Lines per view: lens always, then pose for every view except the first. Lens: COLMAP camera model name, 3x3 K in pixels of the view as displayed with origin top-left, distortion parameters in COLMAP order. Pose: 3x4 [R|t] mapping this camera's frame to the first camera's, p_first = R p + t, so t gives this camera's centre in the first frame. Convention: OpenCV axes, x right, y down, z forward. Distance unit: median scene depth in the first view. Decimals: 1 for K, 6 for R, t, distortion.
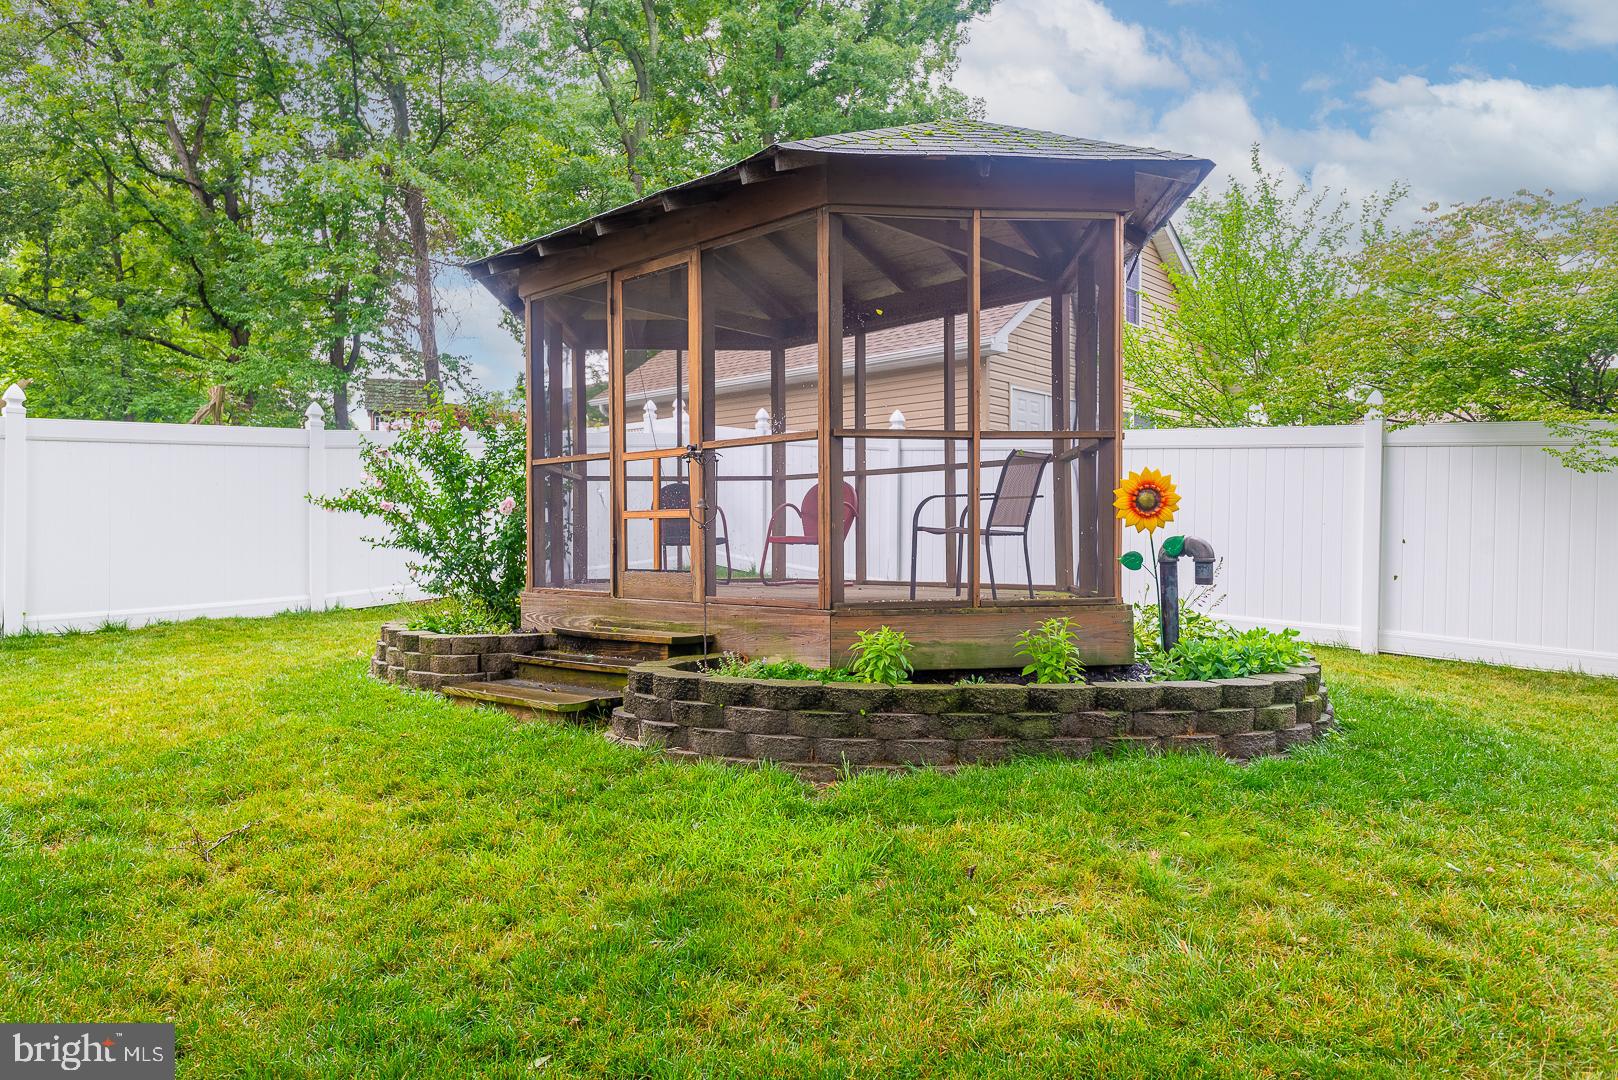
lens RADIAL K [[1041.2, 0, 807.1], [0, 1041.2, 542.2], [0, 0, 1]] dist [0.004344, 0.000789]
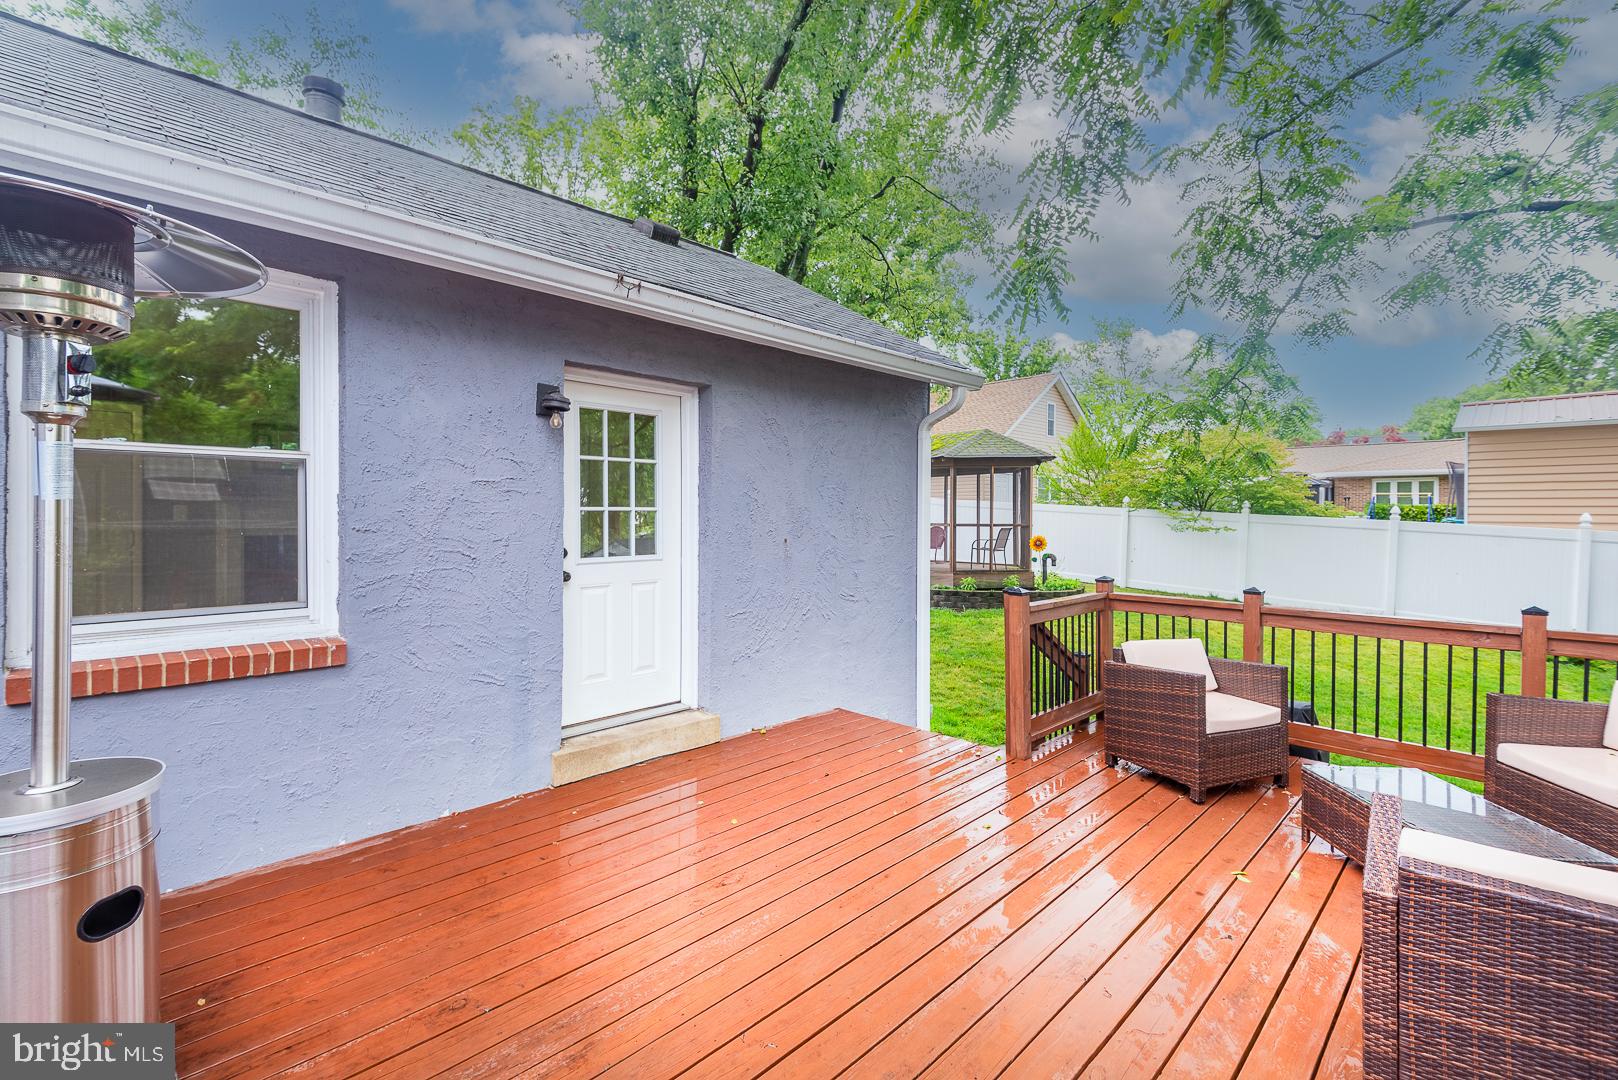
lens RADIAL K [[744.1, 0, 810.2], [0, 744.1, 524.3], [0, 0, 1]] dist [-0.001691, -0.000195]
pose [[0.999297, 0.009959, -0.036140, -0.383874], [-0.009327, 0.999802, 0.017594, -0.145096], [0.036308, -0.017244, 0.999192, -1.645108]]
